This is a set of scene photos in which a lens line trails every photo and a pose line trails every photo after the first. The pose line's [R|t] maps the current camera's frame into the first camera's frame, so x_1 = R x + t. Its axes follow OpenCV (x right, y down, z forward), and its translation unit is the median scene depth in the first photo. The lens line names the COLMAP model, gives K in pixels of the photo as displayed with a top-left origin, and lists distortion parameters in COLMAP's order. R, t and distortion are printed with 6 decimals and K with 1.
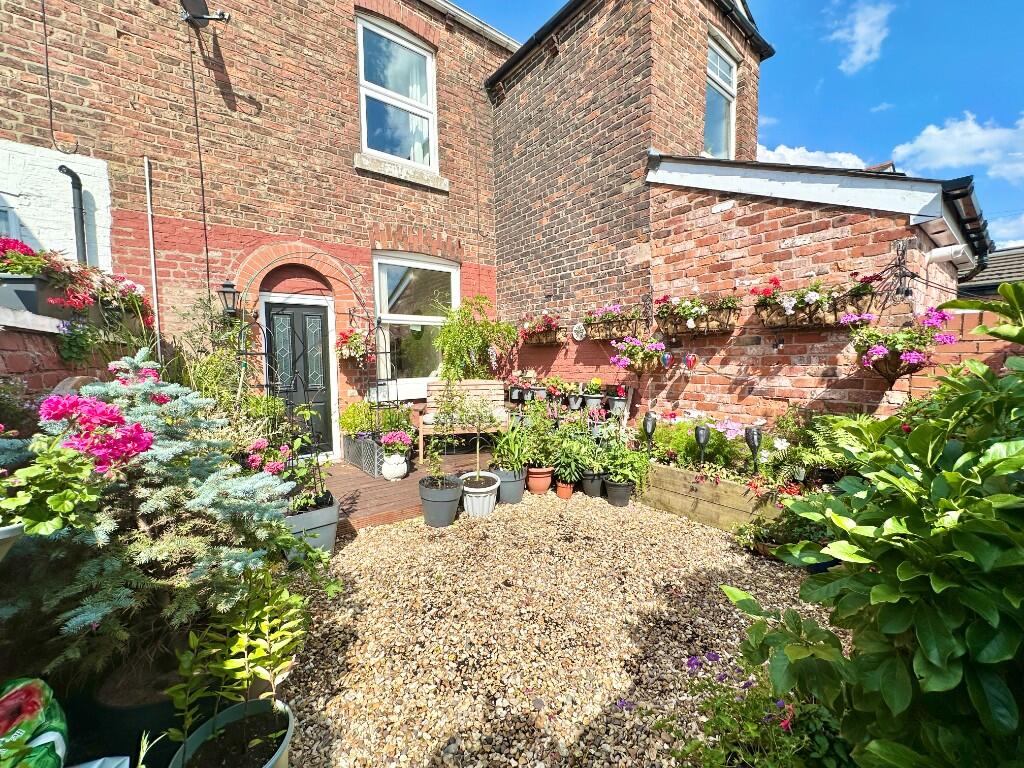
lens RADIAL K [[409.7, 0, 506.9], [0, 409.7, 383.2], [0, 0, 1]] dist [-0.000925, 0.000320]
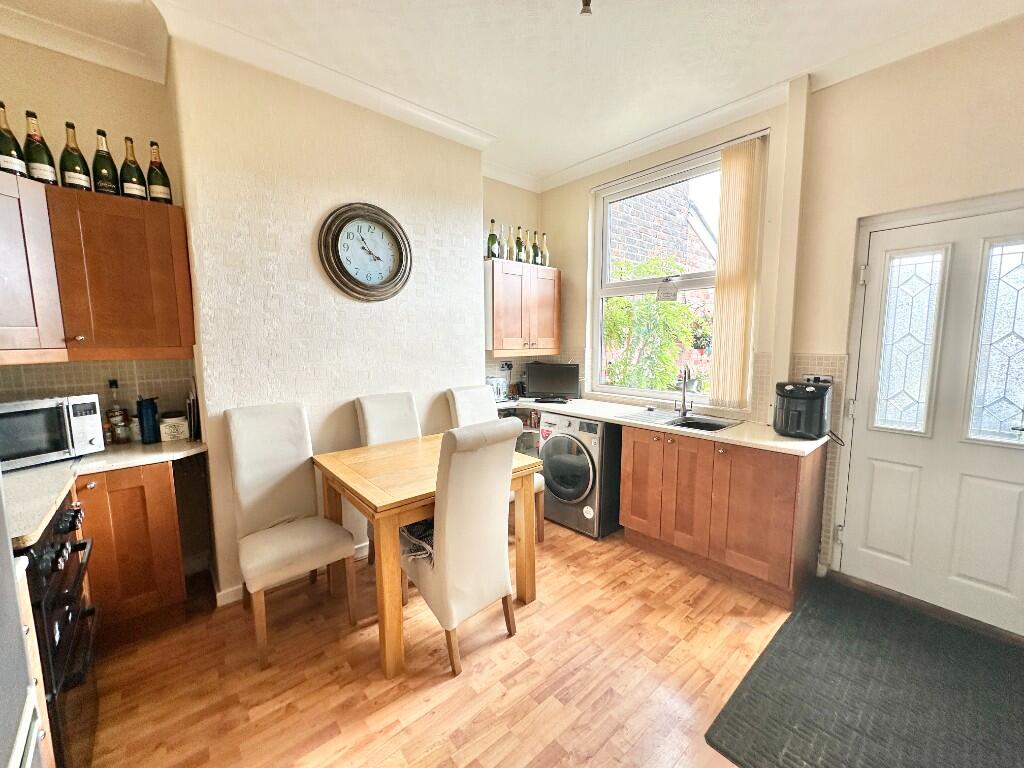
lens RADIAL K [[409.7, 0, 512.4], [0, 409.7, 383.2], [0, 0, 1]] dist [-0.000925, 0.000320]
pose [[-0.076916, -0.100265, 0.991983, -1.041226], [0.065720, 0.992257, 0.105389, -0.131566], [-0.994869, 0.073299, -0.069731, 1.736390]]
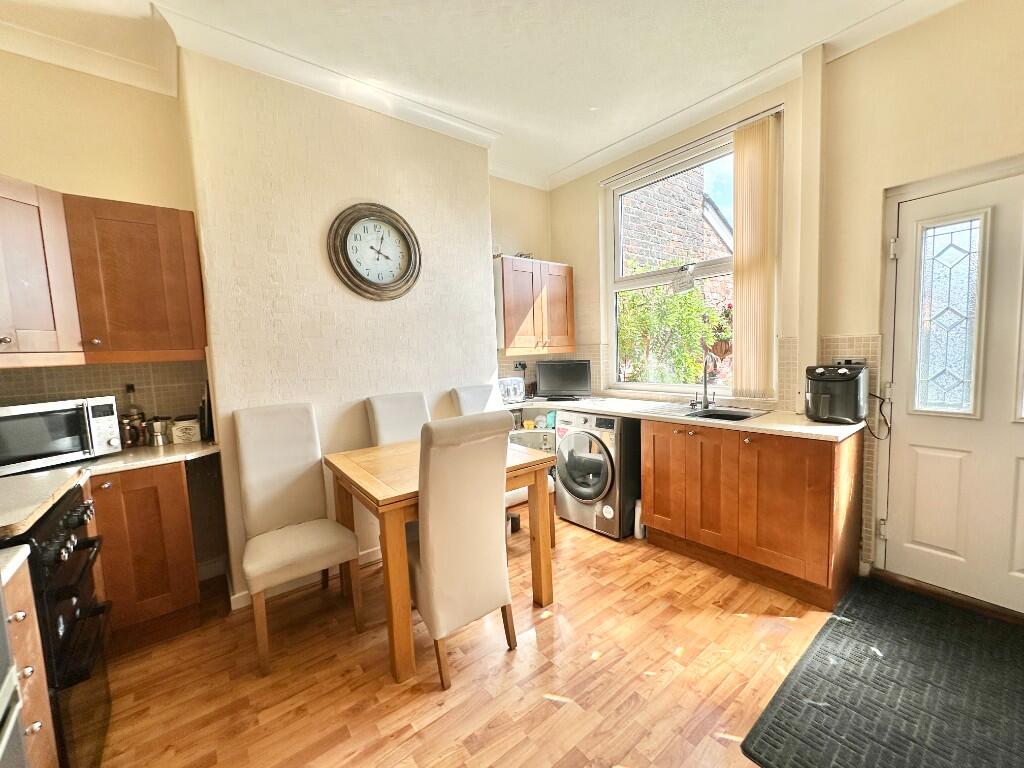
lens RADIAL K [[409.7, 0, 511.9], [0, 409.7, 384.0], [0, 0, 1]] dist [-0.000925, 0.000320]
pose [[-0.030846, -0.072741, 0.996874, -1.029156], [0.100574, 0.992061, 0.075502, -0.105402], [-0.994451, 0.102588, -0.023285, 1.726464]]
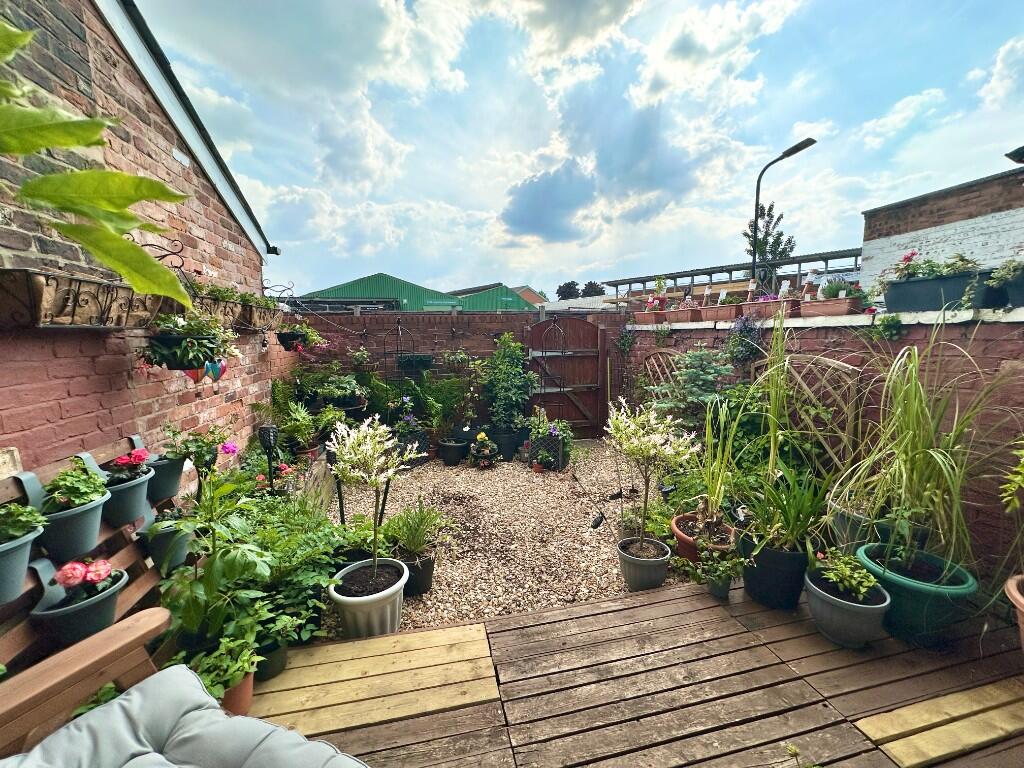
lens RADIAL K [[409.7, 0, 507.6], [0, 409.7, 382.8], [0, 0, 1]] dist [-0.000925, 0.000320]
pose [[-0.904542, -0.018026, 0.426004, -0.280534], [0.060671, 0.983499, 0.170439, -0.107550], [-0.422046, 0.180016, -0.888522, 1.284968]]
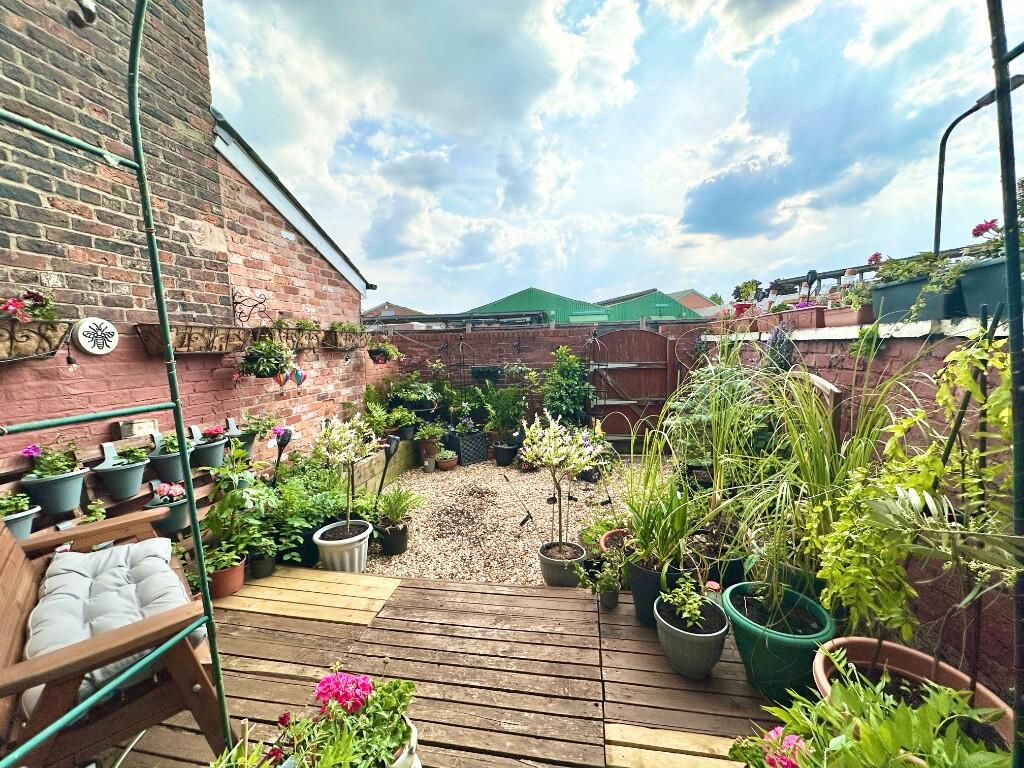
lens RADIAL K [[409.7, 0, 507.7], [0, 409.7, 381.8], [0, 0, 1]] dist [-0.000925, 0.000320]
pose [[-0.668745, -0.025690, 0.743048, -0.601729], [0.091538, 0.988954, 0.116577, -0.101553], [-0.737835, 0.145977, -0.659007, 1.170310]]
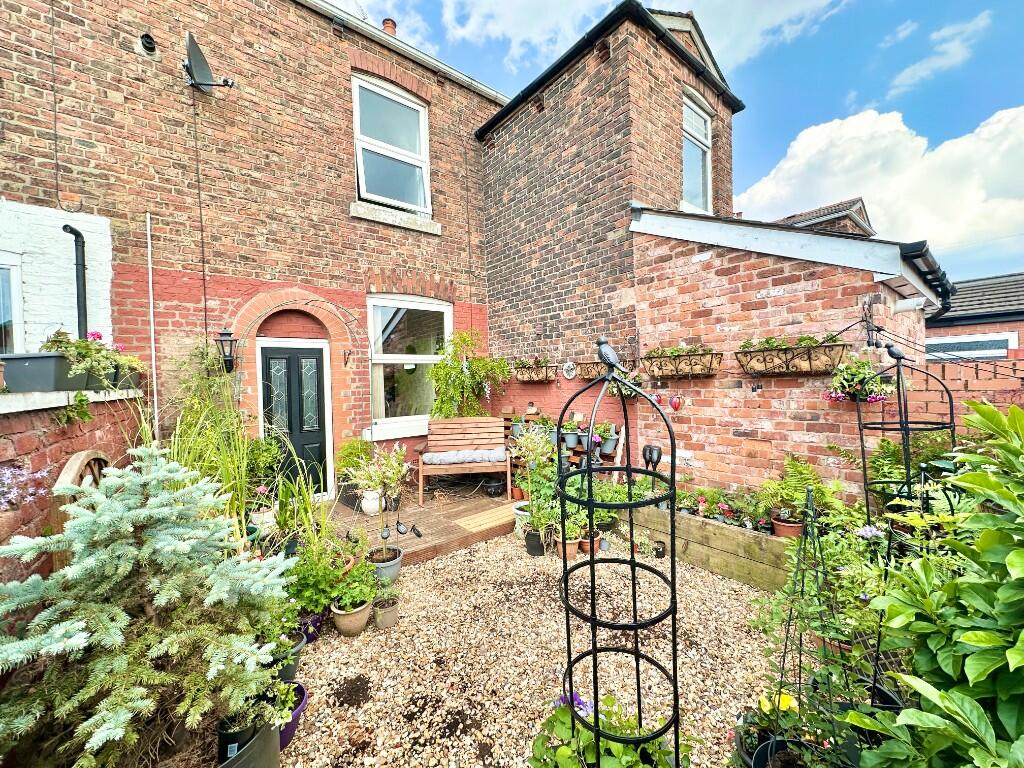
lens RADIAL K [[409.7, 0, 507.7], [0, 409.7, 382.9], [0, 0, 1]] dist [-0.000925, 0.000320]
pose [[0.999692, -0.014103, 0.020406, -0.000025], [0.015174, 0.998462, -0.053315, -0.050016], [-0.019622, 0.053609, 0.998369, -0.026112]]
